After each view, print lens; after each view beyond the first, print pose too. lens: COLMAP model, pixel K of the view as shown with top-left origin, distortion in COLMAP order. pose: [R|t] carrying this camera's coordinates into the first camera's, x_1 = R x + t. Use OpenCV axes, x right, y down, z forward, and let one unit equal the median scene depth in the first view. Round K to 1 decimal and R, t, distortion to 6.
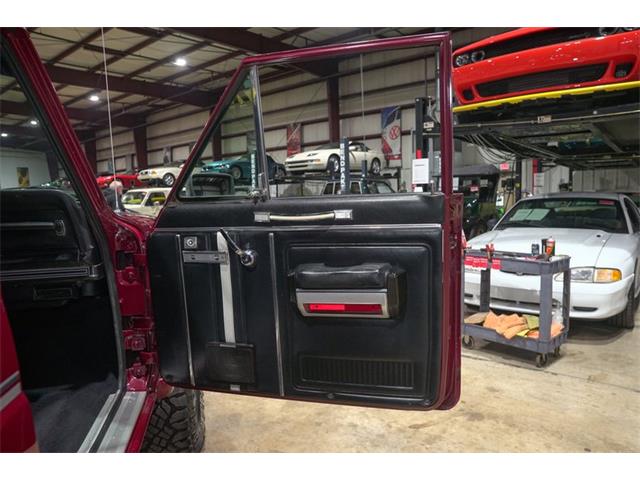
lens RADIAL K [[437.0, 0, 320.7], [0, 437.0, 239.5], [0, 0, 1]] dist [-0.134767, 0.102032]
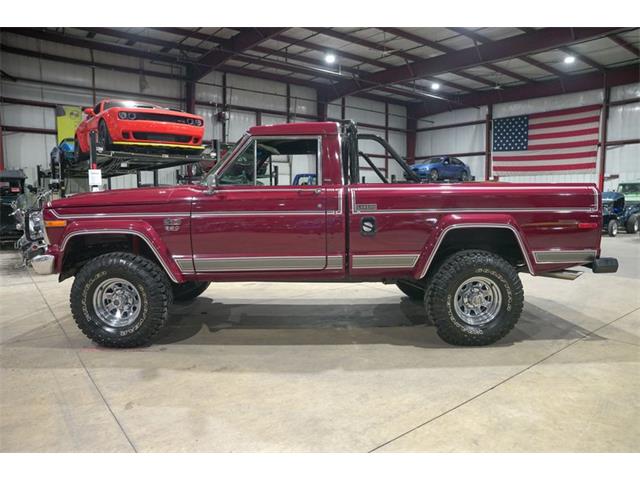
lens RADIAL K [[437.0, 0, 322.1], [0, 437.0, 240.8], [0, 0, 1]] dist [-0.134767, 0.102032]
pose [[0.206240, -0.071837, 0.975861, -0.287557], [0.087679, 0.994646, 0.054690, 0.015715], [-0.974565, 0.074283, 0.211434, -0.030217]]
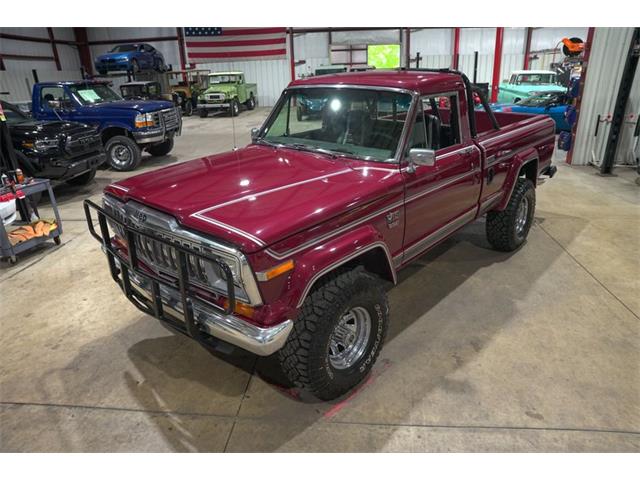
lens RADIAL K [[437.0, 0, 321.0], [0, 437.0, 244.3], [0, 0, 1]] dist [-0.134767, 0.102032]
pose [[-0.559554, -0.275475, 0.781673, -0.226239], [0.123862, 0.904758, 0.407518, -0.040909], [-0.819486, 0.324848, -0.472140, 0.158334]]
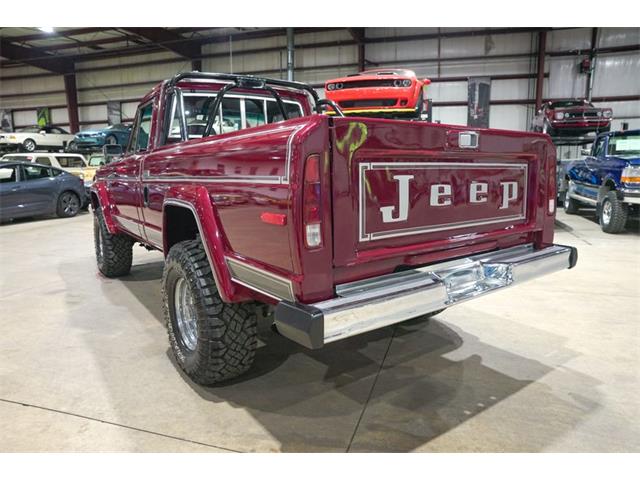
lens RADIAL K [[437.0, 0, 321.1], [0, 437.0, 239.8], [0, 0, 1]] dist [-0.134767, 0.102032]
pose [[0.925689, -0.044082, 0.375708, -0.106001], [0.019253, 0.997390, 0.069588, 0.027921], [-0.377795, -0.057183, 0.924122, -0.183357]]
